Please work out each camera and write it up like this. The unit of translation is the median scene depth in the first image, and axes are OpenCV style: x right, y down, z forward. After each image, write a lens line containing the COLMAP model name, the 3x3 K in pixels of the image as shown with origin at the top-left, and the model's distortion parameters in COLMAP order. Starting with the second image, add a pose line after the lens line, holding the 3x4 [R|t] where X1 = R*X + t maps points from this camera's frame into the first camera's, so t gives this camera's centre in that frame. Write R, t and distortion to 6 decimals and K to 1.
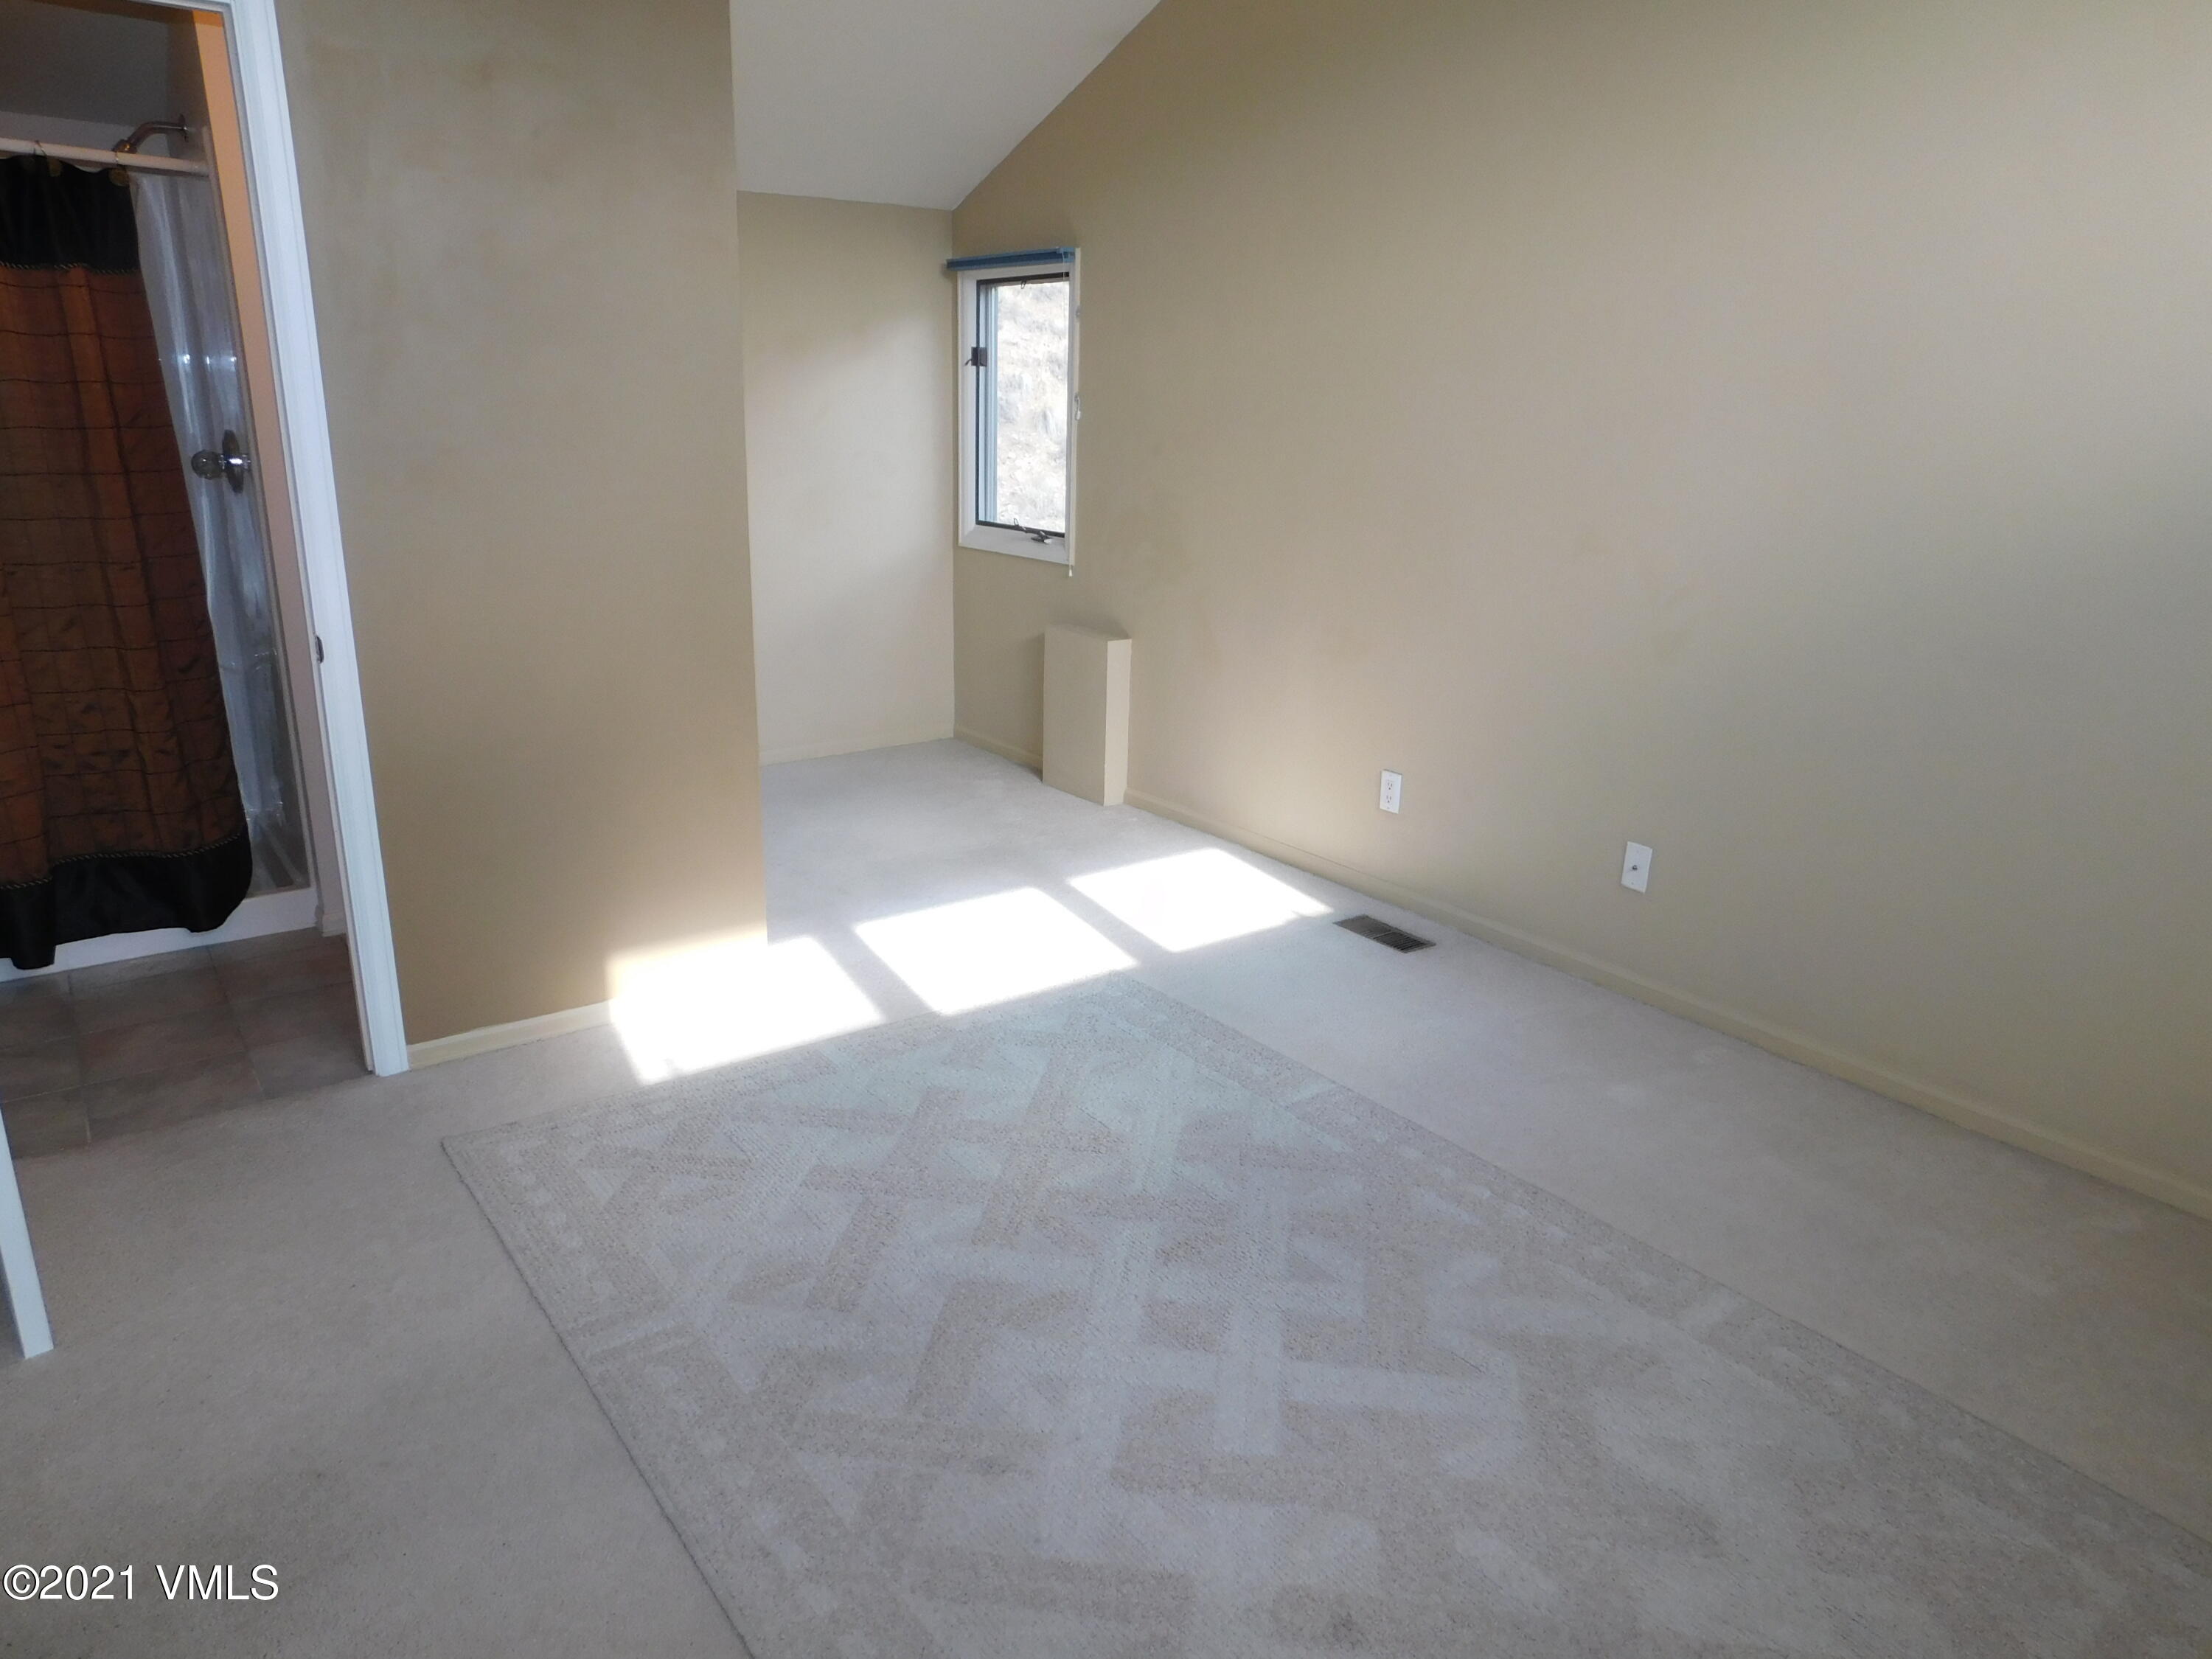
lens RADIAL K [[1450.4, 0, 1106.0], [0, 1450.4, 829.5], [0, 0, 1]] dist [-0.066268, 0.003060]
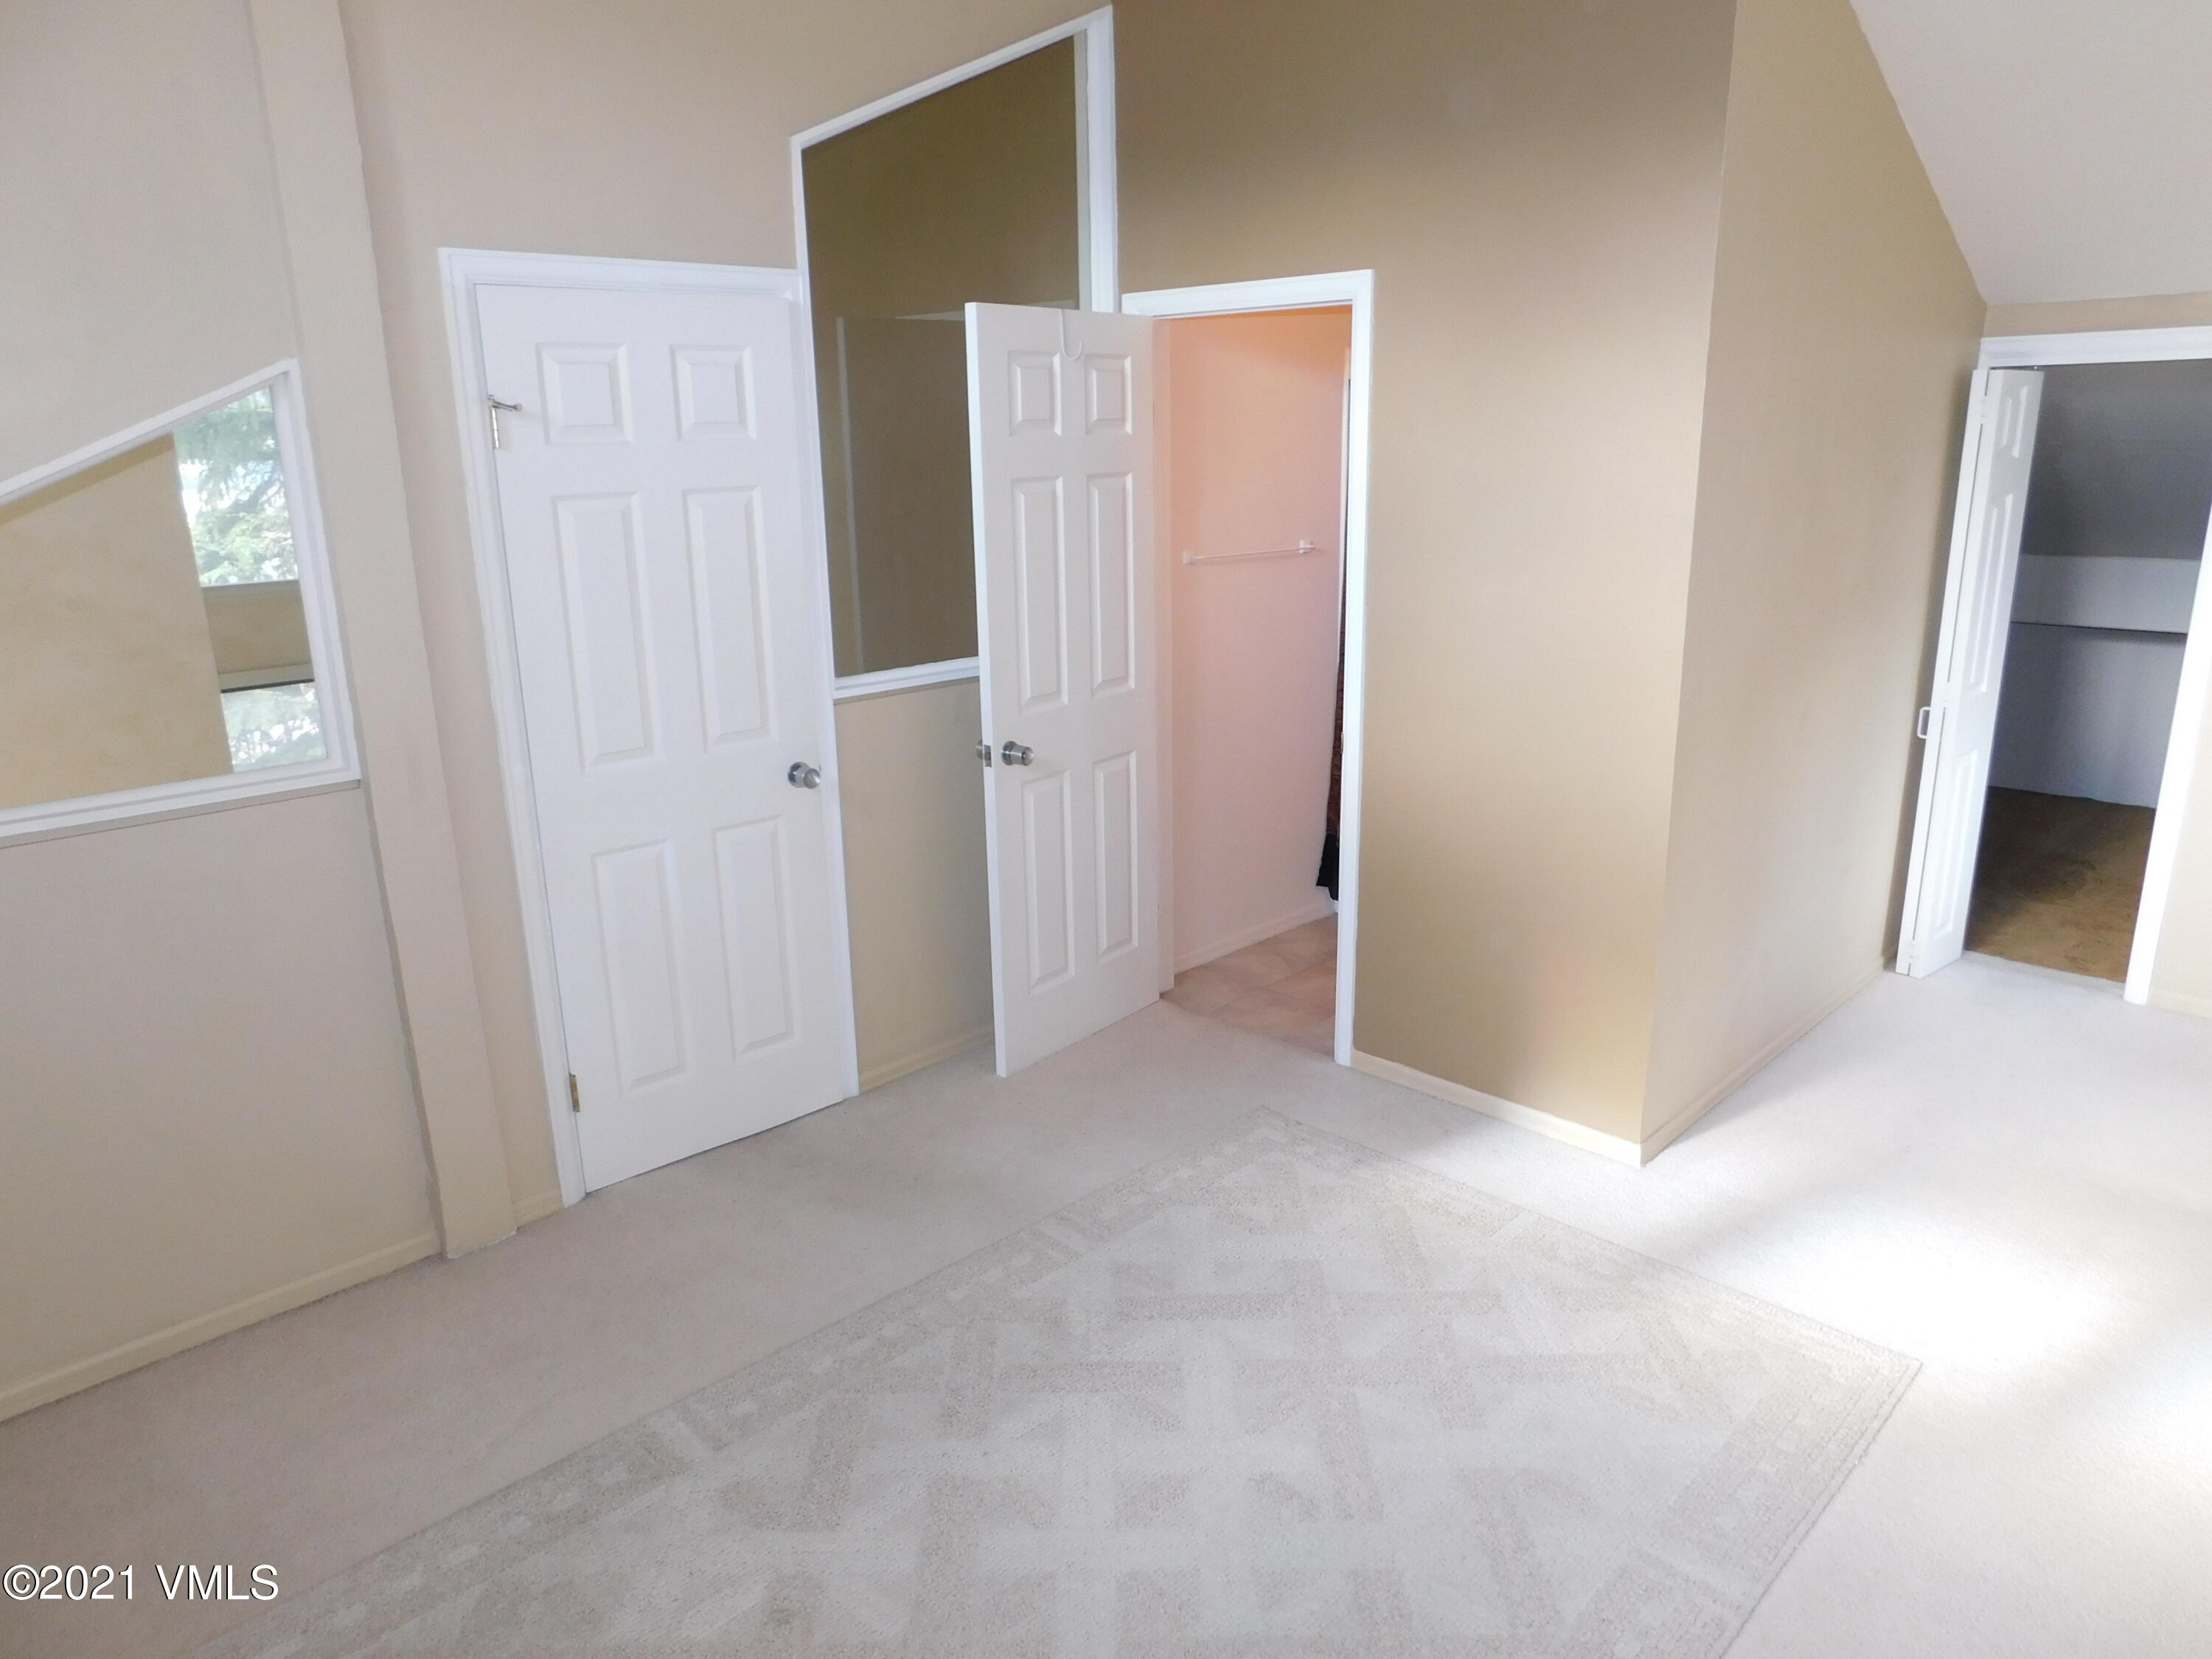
lens RADIAL K [[1450.4, 0, 1106.0], [0, 1450.4, 829.5], [0, 0, 1]] dist [-0.066268, 0.003060]
pose [[0.152009, 0.246552, -0.957134, 0.883104], [-0.271953, 0.941442, 0.199319, -0.305255], [0.950229, 0.229997, 0.210158, 0.594453]]
